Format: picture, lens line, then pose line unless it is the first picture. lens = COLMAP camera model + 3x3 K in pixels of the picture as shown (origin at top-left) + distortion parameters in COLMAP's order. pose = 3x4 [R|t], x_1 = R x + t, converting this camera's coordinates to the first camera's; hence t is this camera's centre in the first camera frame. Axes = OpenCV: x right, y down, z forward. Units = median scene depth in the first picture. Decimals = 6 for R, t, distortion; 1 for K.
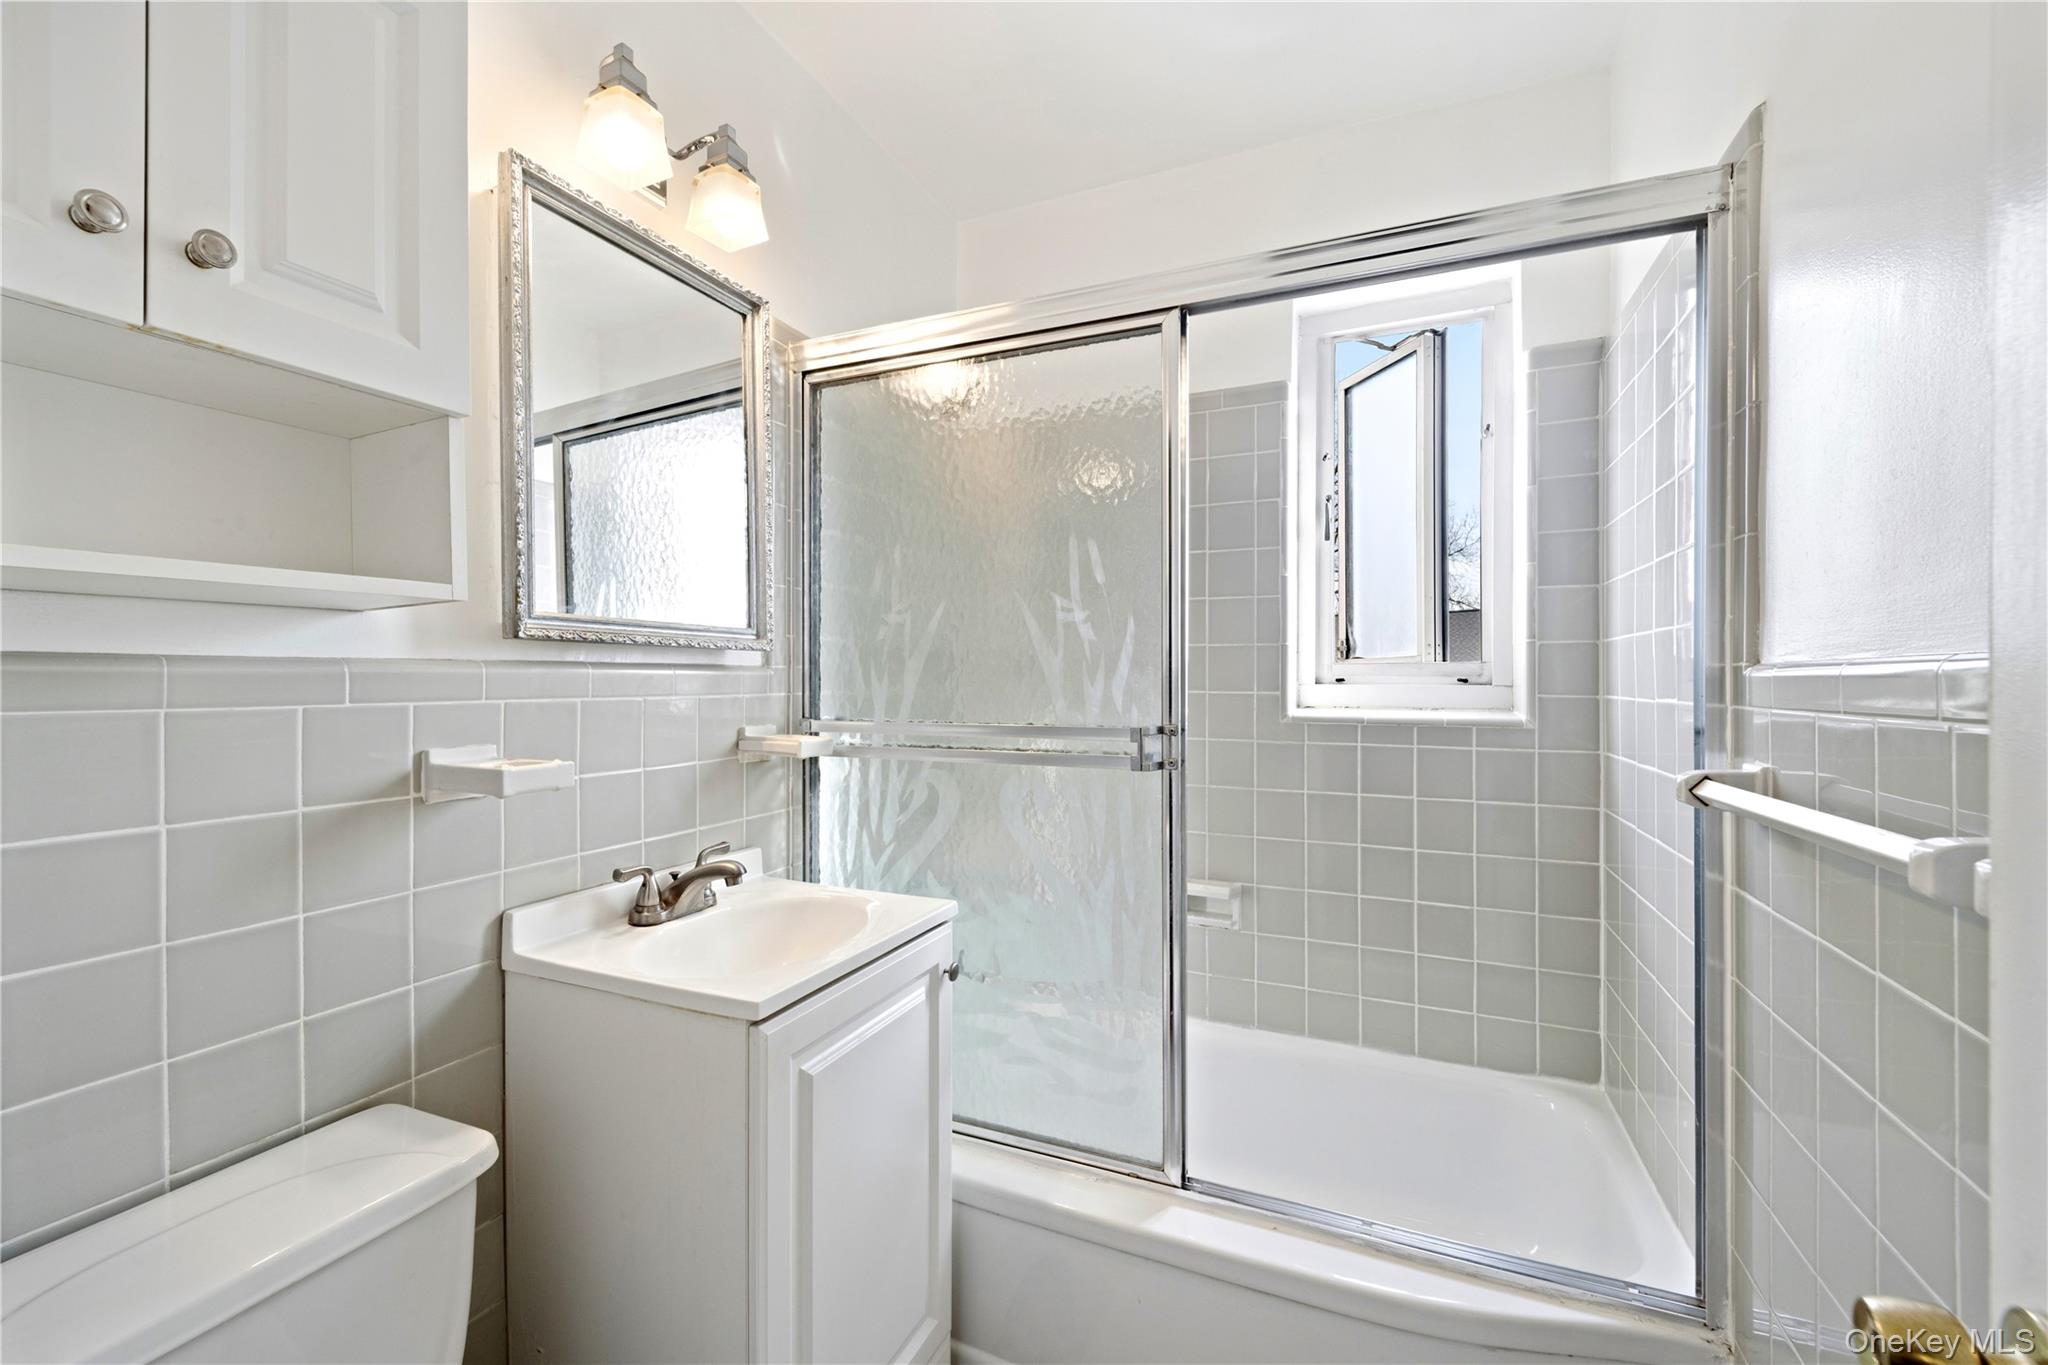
lens RADIAL K [[832.4, 0, 1031.0], [0, 832.4, 677.7], [0, 0, 1]] dist [0.010192, -0.012189]
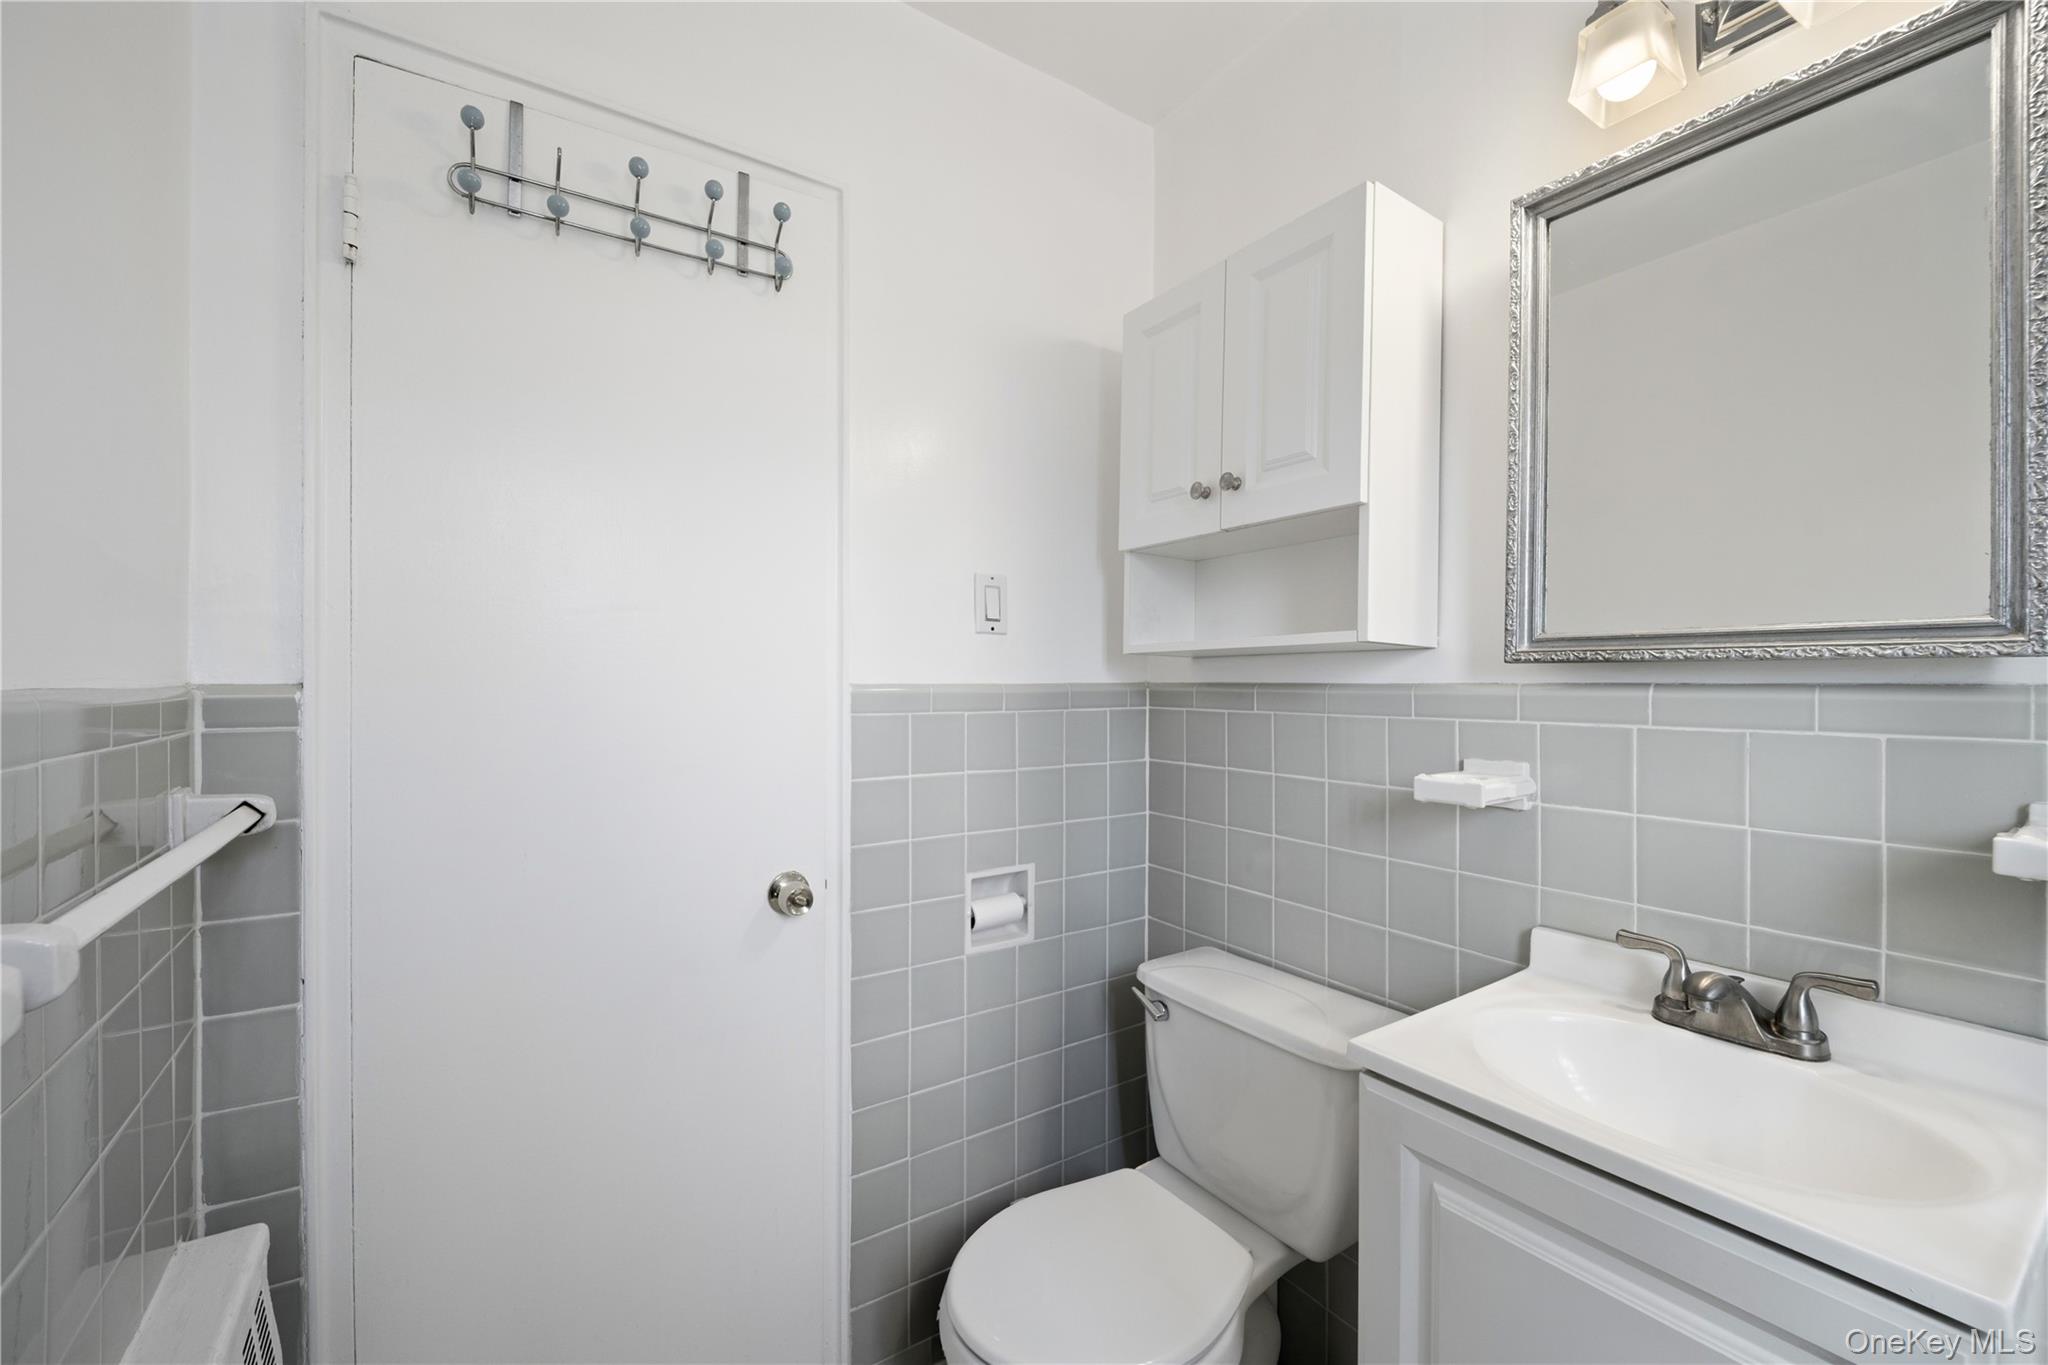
lens RADIAL K [[832.4, 0, 1031.0], [0, 832.4, 677.7], [0, 0, 1]] dist [0.010192, -0.012189]
pose [[-0.538871, -0.018299, -0.842190, 0.584160], [-0.013123, 0.999825, -0.013328, -0.005622], [0.842286, 0.003870, -0.539016, 1.029993]]
